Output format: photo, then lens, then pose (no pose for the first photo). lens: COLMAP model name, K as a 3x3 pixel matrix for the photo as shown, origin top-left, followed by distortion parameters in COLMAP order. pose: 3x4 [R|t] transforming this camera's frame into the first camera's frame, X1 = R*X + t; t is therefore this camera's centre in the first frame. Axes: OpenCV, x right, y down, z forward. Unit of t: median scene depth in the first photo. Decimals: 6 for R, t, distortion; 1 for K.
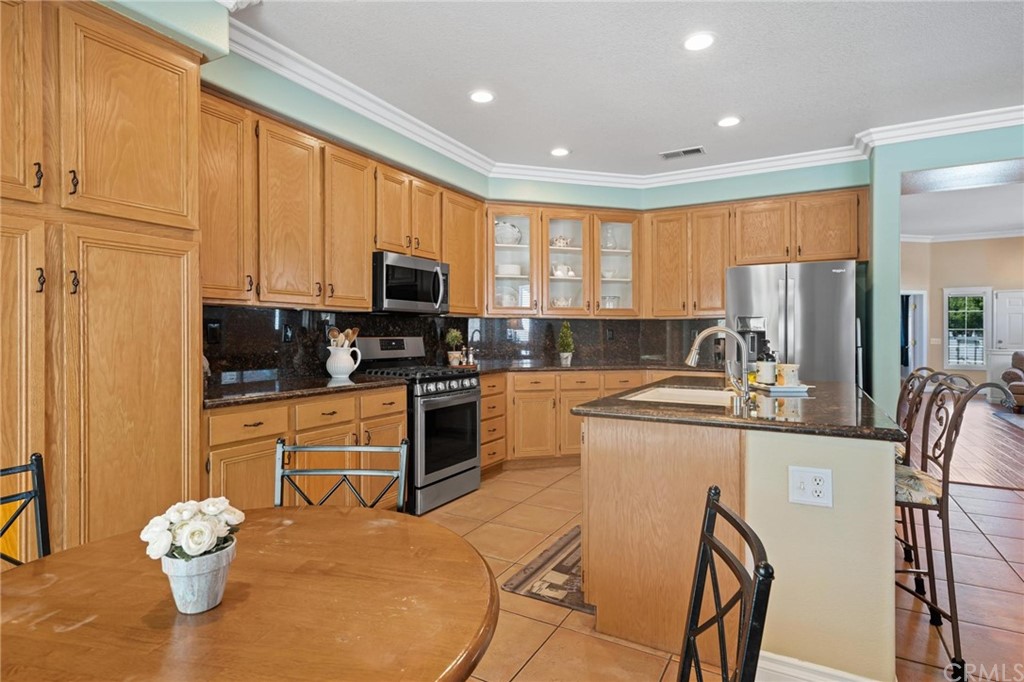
lens RADIAL K [[536.8, 0, 515.8], [0, 536.8, 334.4], [0, 0, 1]] dist [0.011171, -0.000295]
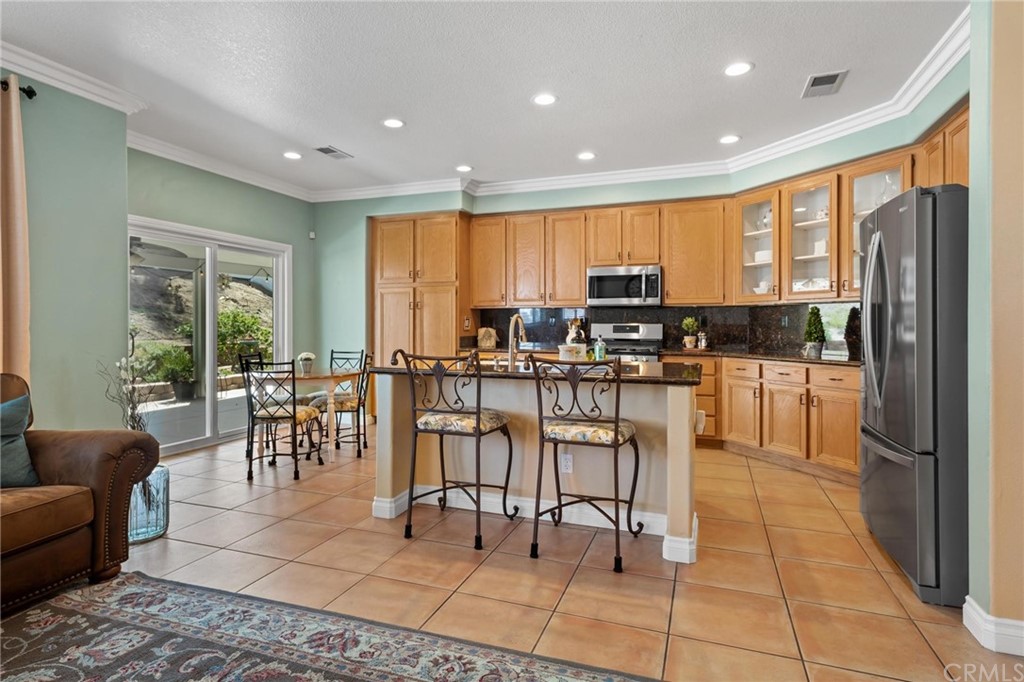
lens RADIAL K [[536.8, 0, 515.2], [0, 536.8, 328.9], [0, 0, 1]] dist [0.011171, -0.000295]
pose [[0.161495, 0.007205, -0.986847, 1.109038], [-0.001718, 0.999974, 0.007019, 0.008718], [0.986872, 0.000562, 0.161503, 0.484857]]
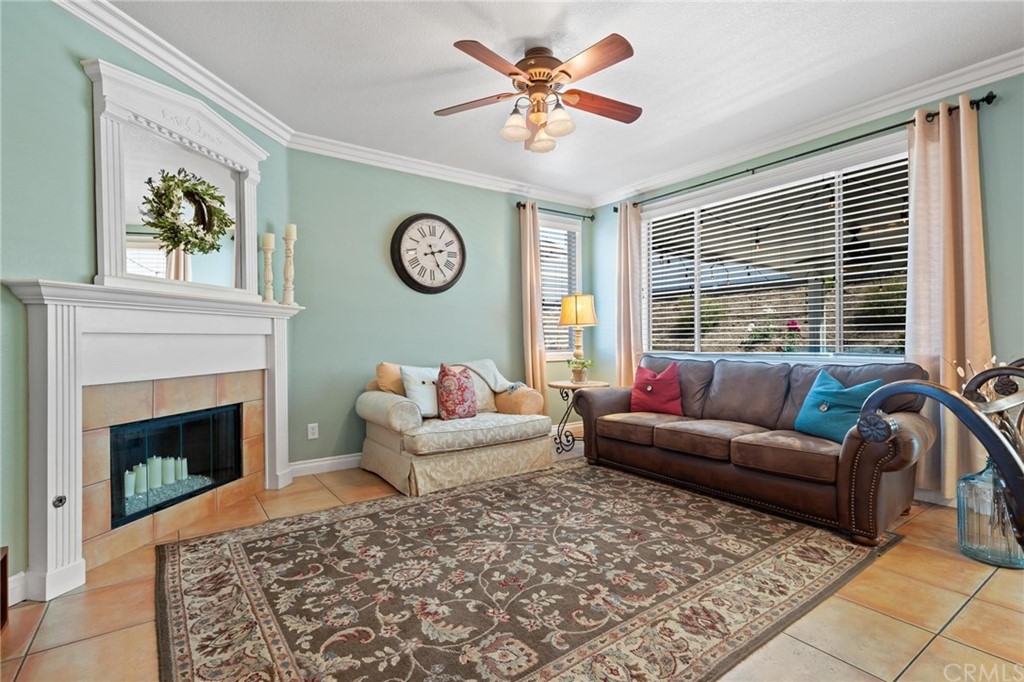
lens RADIAL K [[488.0, 0, 514.3], [0, 488.0, 337.1], [0, 0, 1]] dist [0.013757, -0.003344]
pose [[-0.902519, 0.006693, 0.430599, 0.574787], [0.005976, 0.999978, -0.003018, 0.029004], [-0.430609, -0.000151, -0.902538, 0.881573]]
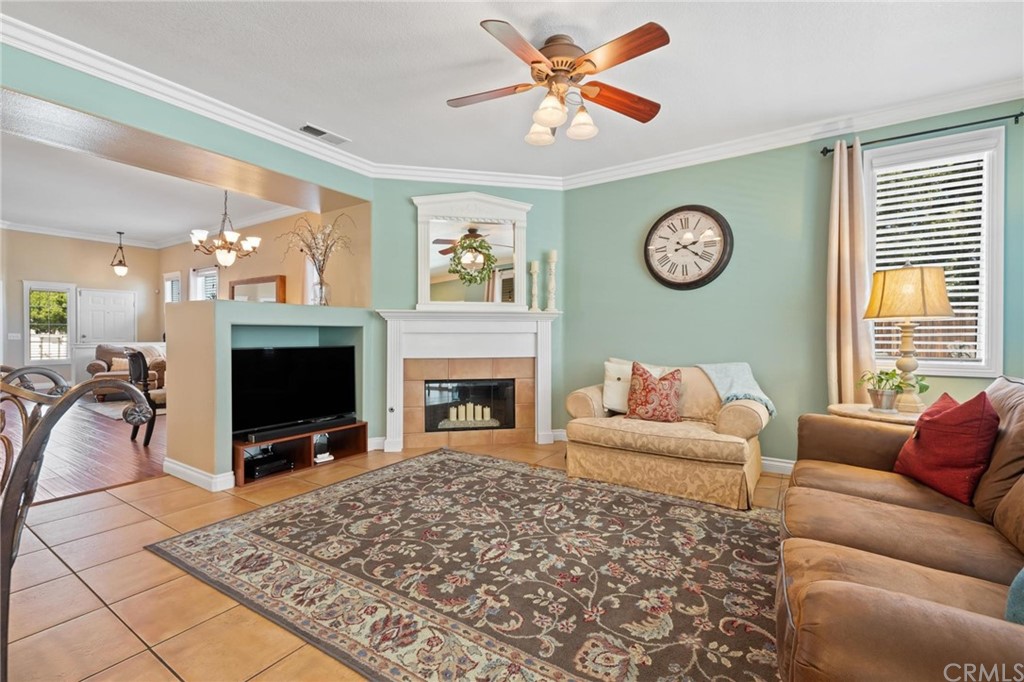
lens RADIAL K [[444.9, 0, 501.5], [0, 444.9, 337.5], [0, 0, 1]] dist [0.012148, -0.002581]
pose [[0.087912, -0.007646, 0.996099, 0.226267], [-0.000280, 0.999970, 0.007701, 0.022103], [-0.996128, -0.000956, 0.087908, 0.272356]]
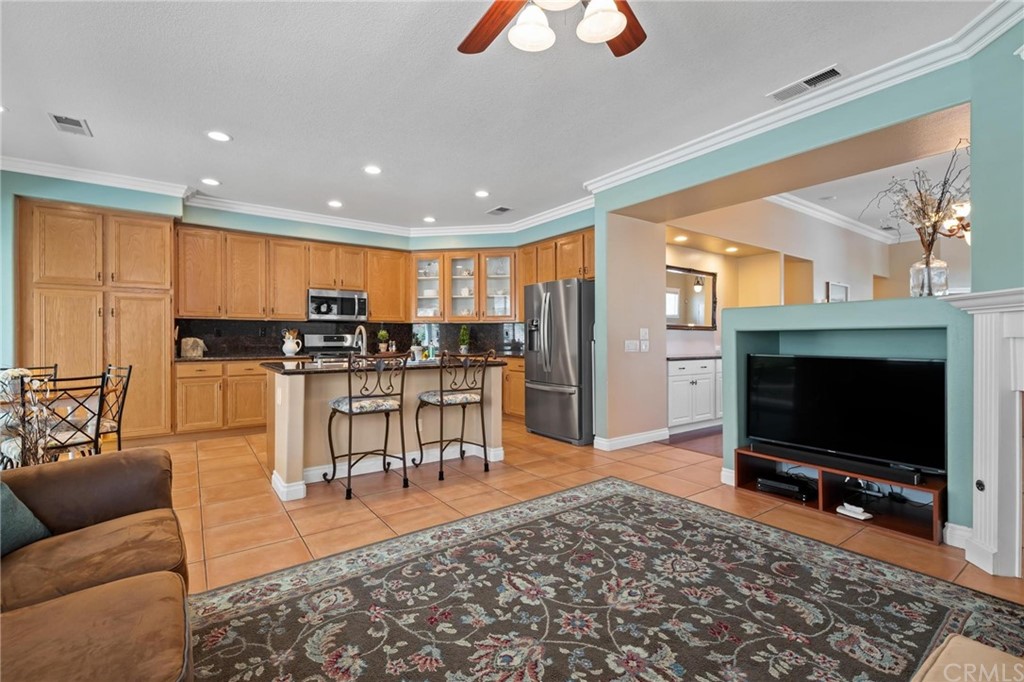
lens RADIAL K [[444.9, 0, 512.7], [0, 444.9, 338.2], [0, 0, 1]] dist [0.012148, -0.002581]
pose [[0.906563, -0.001615, -0.422068, 0.952614], [0.000526, 0.999996, -0.002698, 0.021202], [0.422070, 0.002224, 0.906560, -0.113100]]
